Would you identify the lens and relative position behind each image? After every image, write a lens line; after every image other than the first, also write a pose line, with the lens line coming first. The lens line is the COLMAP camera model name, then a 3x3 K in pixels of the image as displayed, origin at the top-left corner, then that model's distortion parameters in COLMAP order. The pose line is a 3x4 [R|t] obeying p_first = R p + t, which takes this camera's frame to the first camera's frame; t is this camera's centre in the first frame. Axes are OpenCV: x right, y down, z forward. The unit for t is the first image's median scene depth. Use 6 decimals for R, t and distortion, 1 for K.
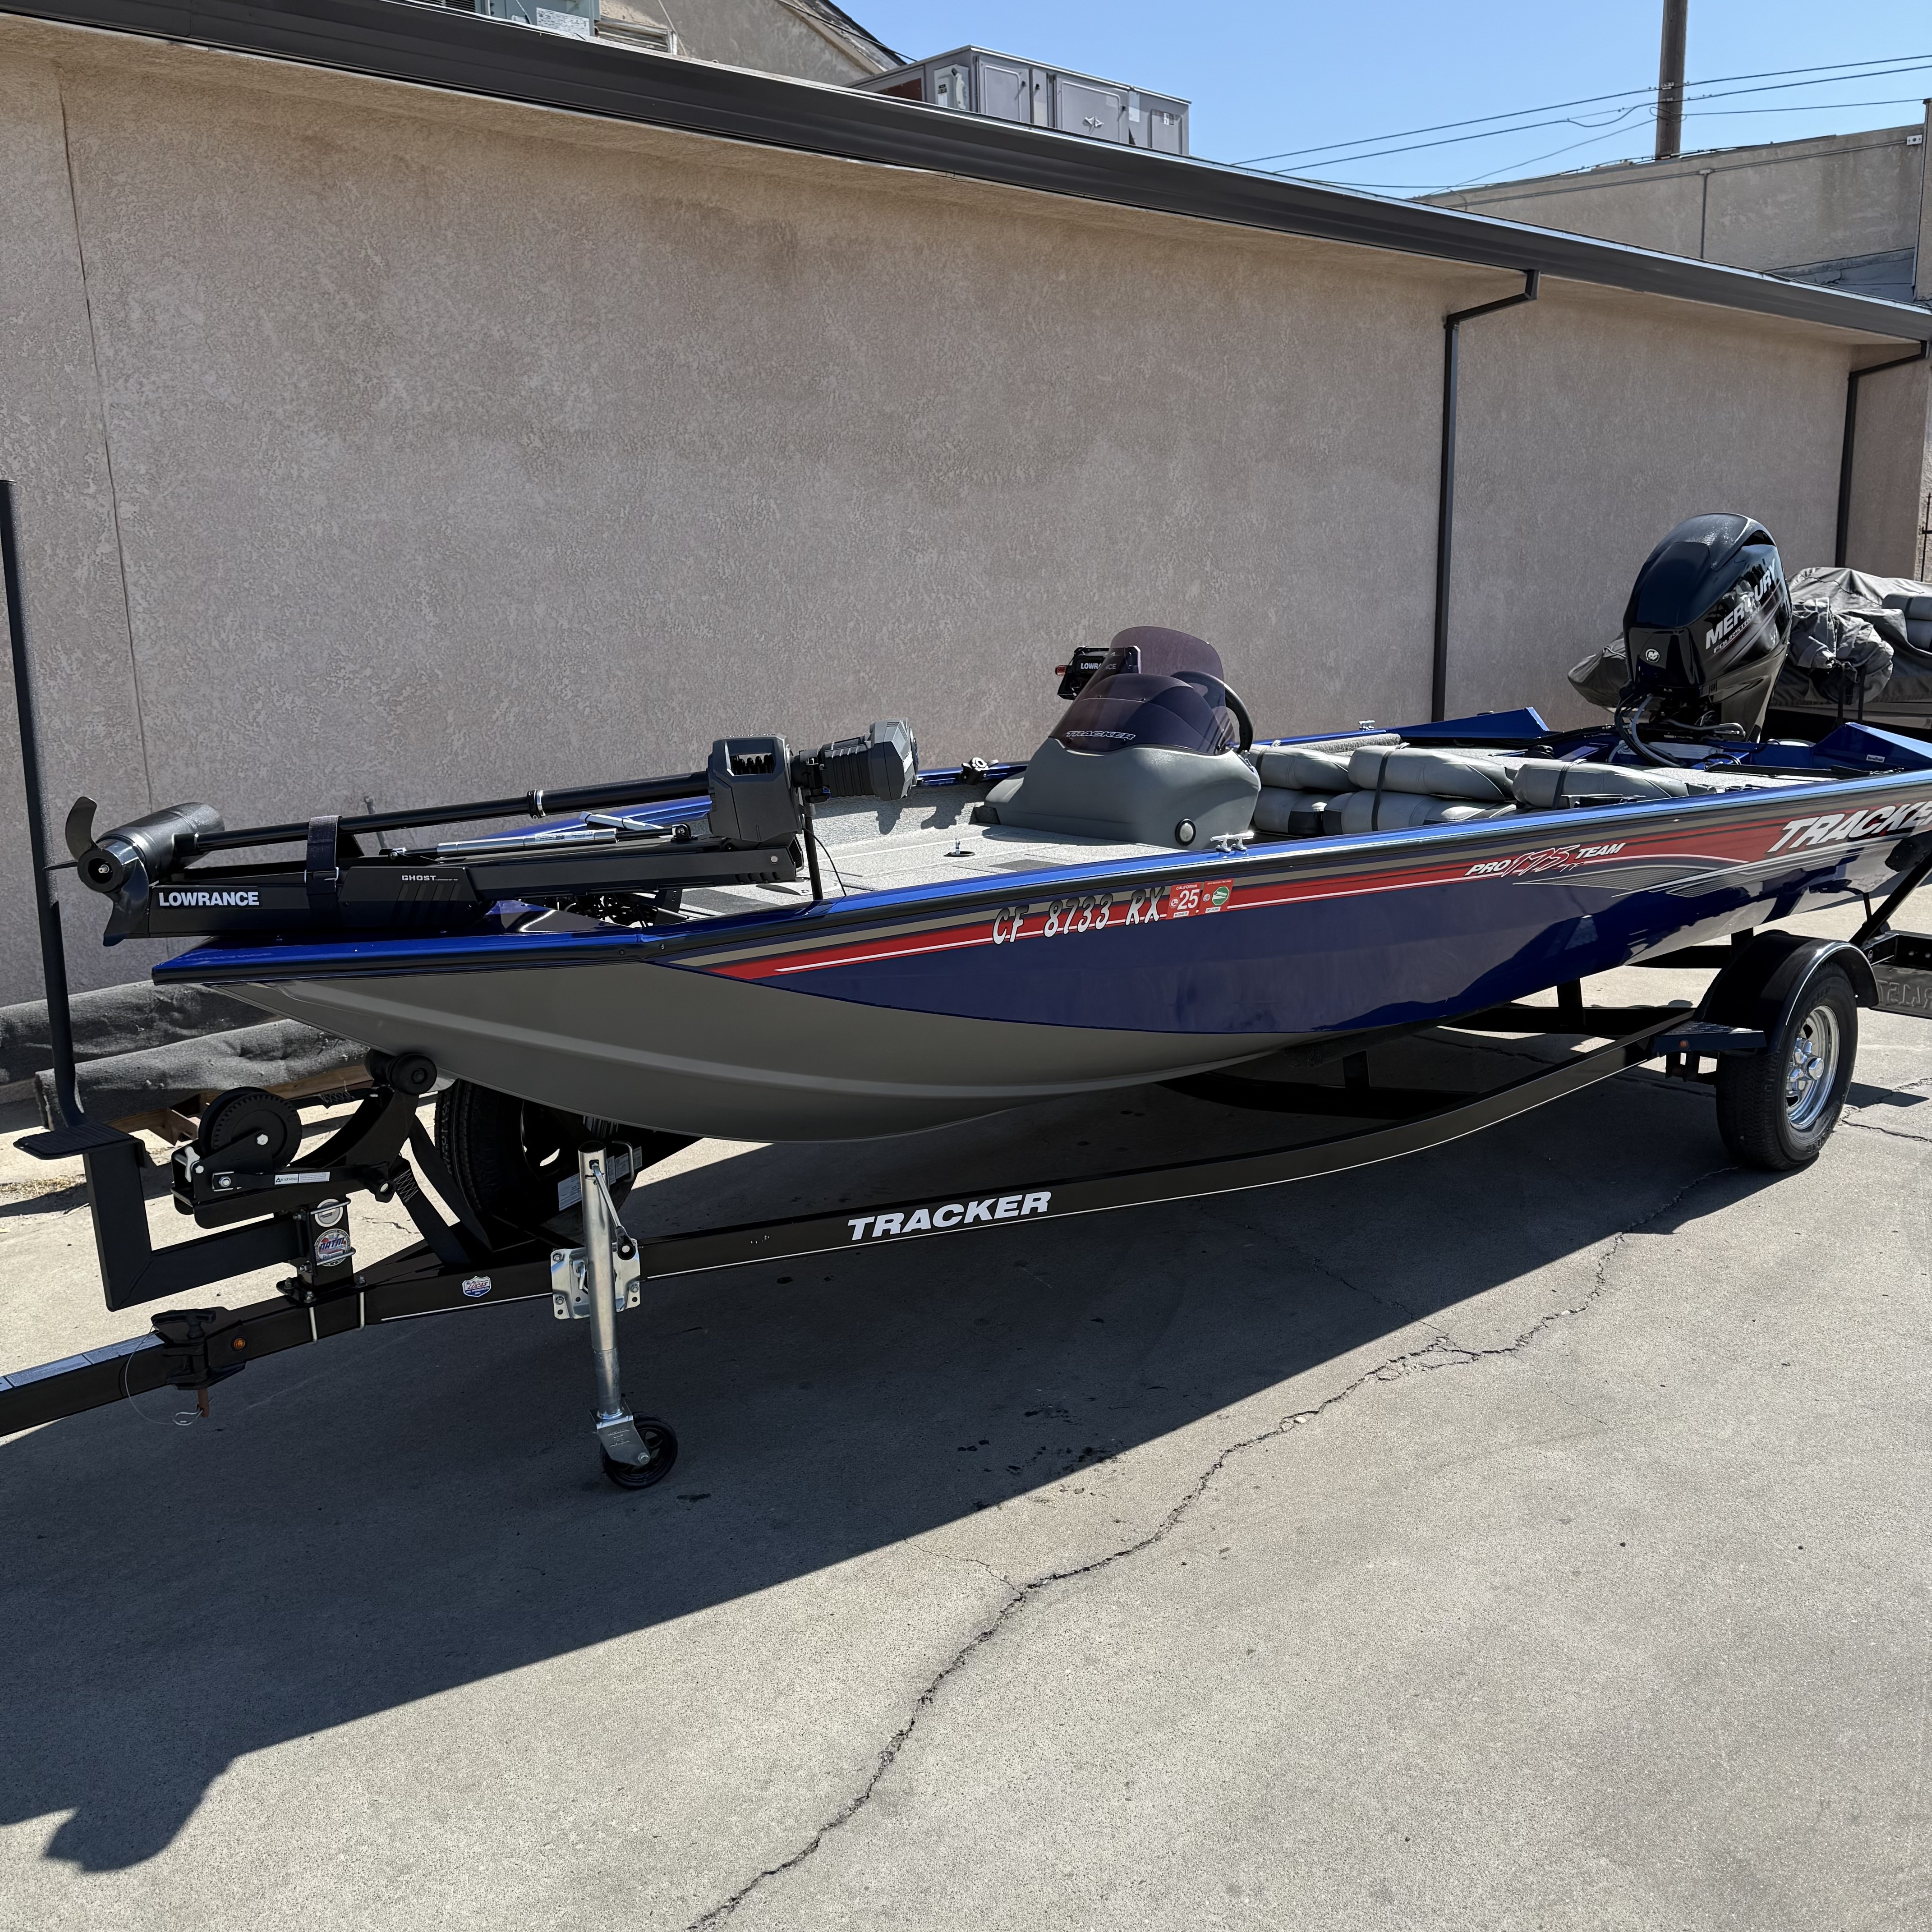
lens RADIAL K [[1799.8, 0, 966.0], [0, 1799.8, 966.0], [0, 0, 1]] dist [0.187422, -0.417858]
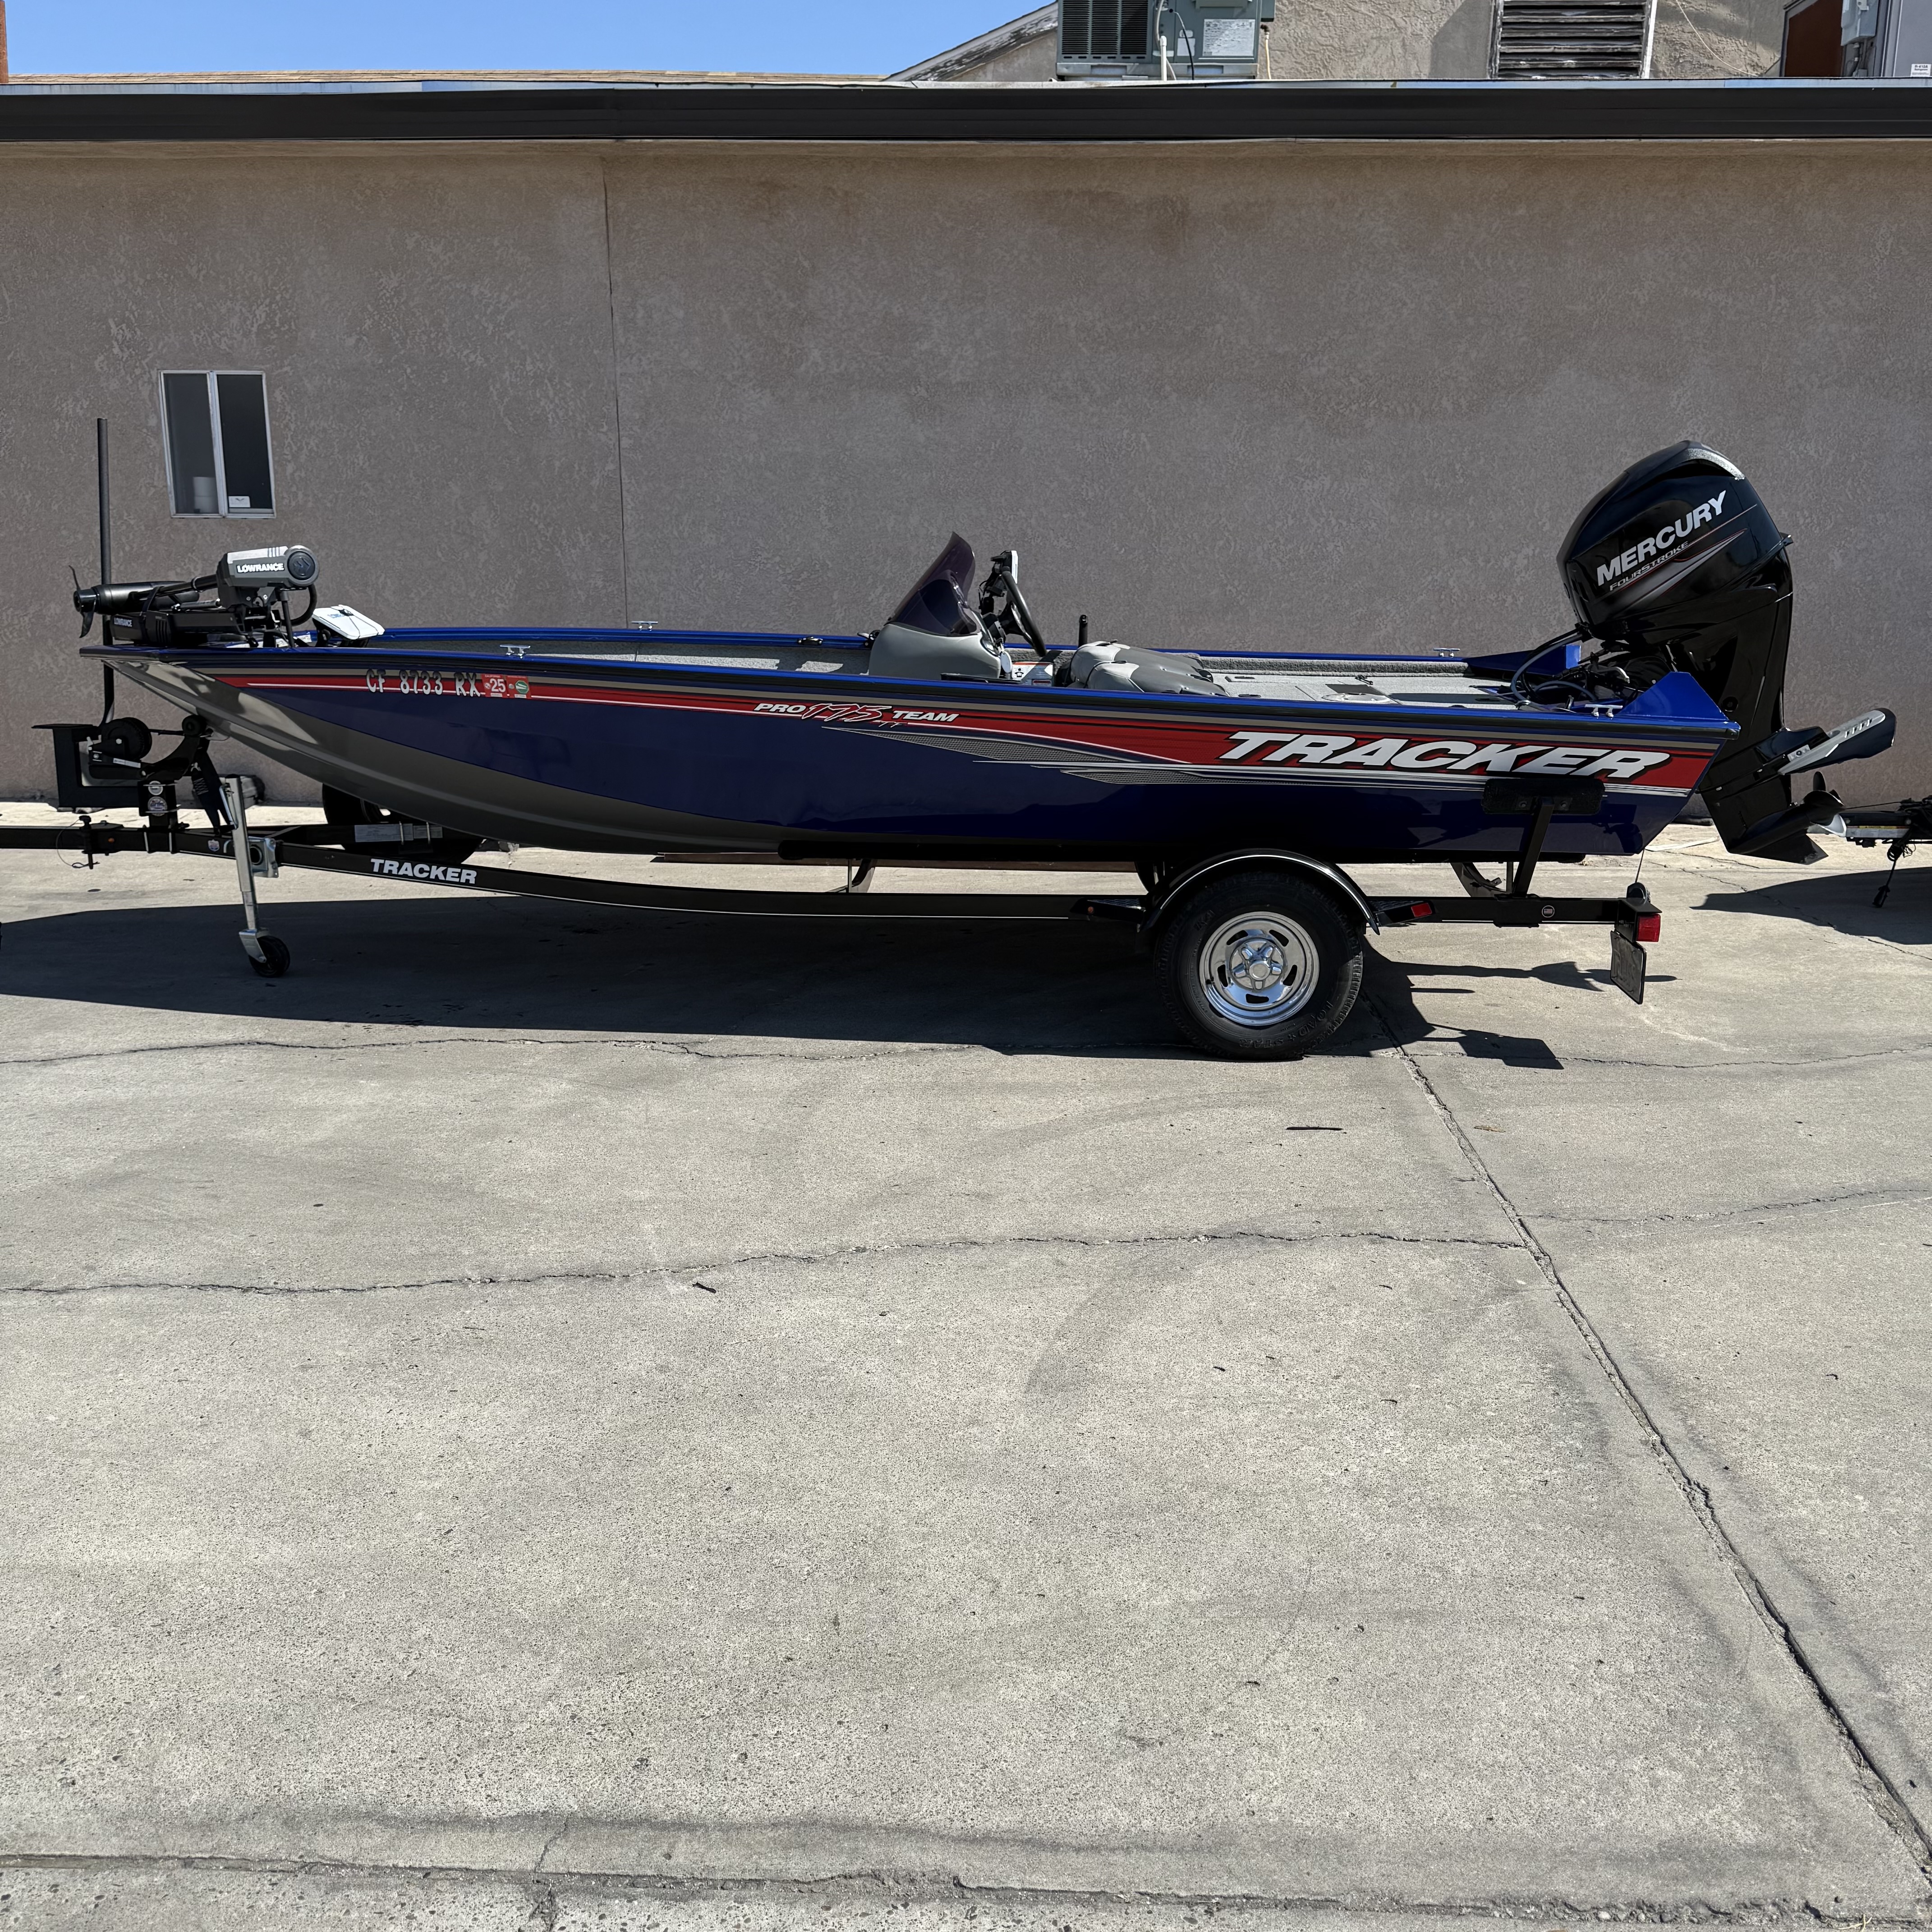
lens RADIAL K [[1793.4, 0, 964.5], [0, 1793.4, 974.9], [0, 0, 1]] dist [0.114995, -0.218332]
pose [[0.699576, 0.196514, -0.687005, 0.725745], [-0.175255, 0.979261, 0.101650, -0.010538], [0.692733, 0.049289, 0.719507, 0.092394]]
